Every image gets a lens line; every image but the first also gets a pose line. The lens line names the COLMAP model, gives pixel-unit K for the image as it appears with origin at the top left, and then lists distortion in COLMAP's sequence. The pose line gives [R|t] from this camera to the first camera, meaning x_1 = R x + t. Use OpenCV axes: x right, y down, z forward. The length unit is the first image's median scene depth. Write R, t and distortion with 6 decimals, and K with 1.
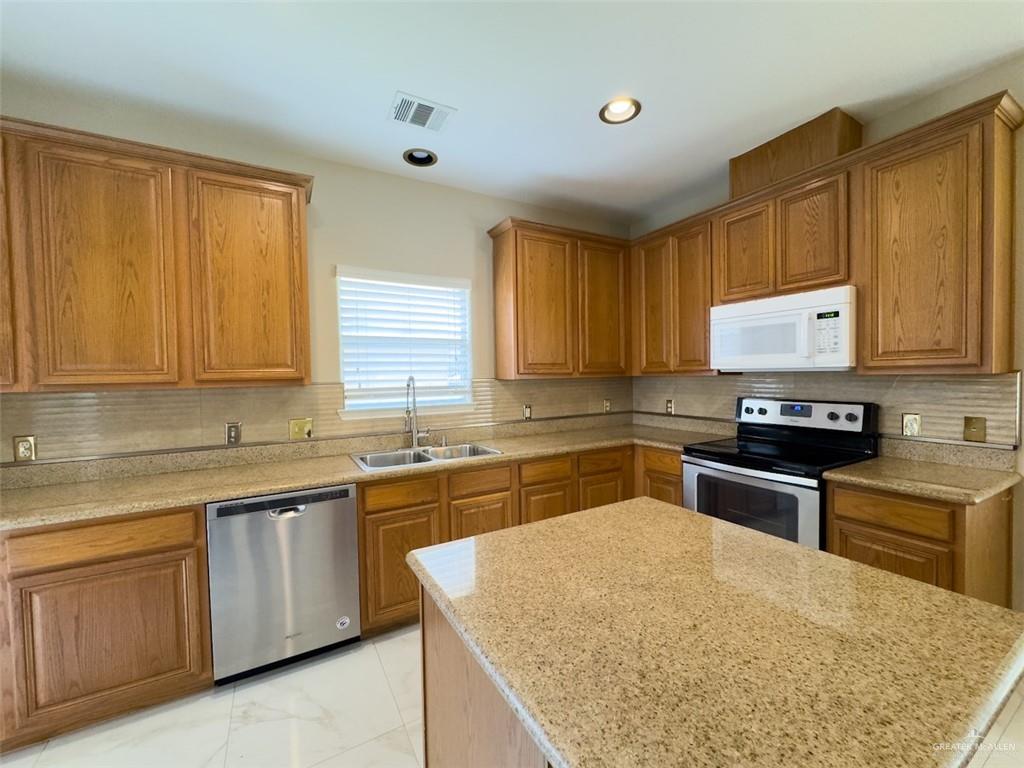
lens RADIAL K [[409.8, 0, 509.9], [0, 409.8, 384.2], [0, 0, 1]] dist [-0.000946, -0.000235]
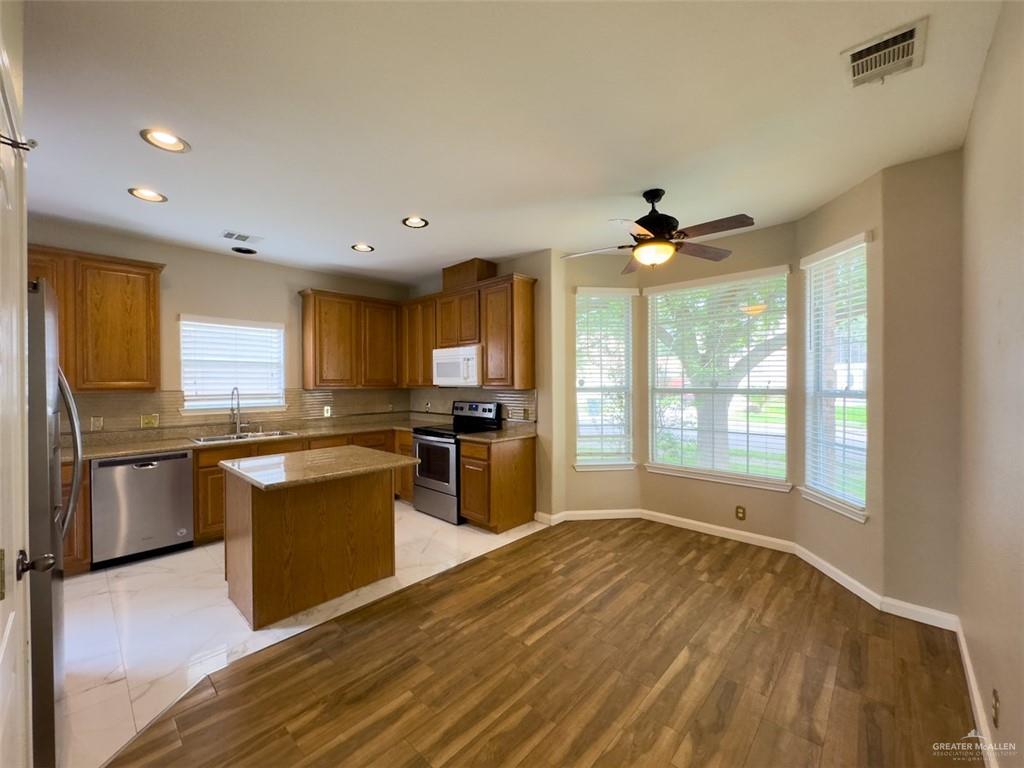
lens RADIAL K [[409.8, 0, 510.7], [0, 409.8, 384.4], [0, 0, 1]] dist [-0.000946, -0.000235]
pose [[0.953788, 0.012937, 0.300201, 0.320843], [-0.006750, 0.999743, -0.021635, -0.002596], [-0.300404, 0.018609, 0.953631, -0.887089]]
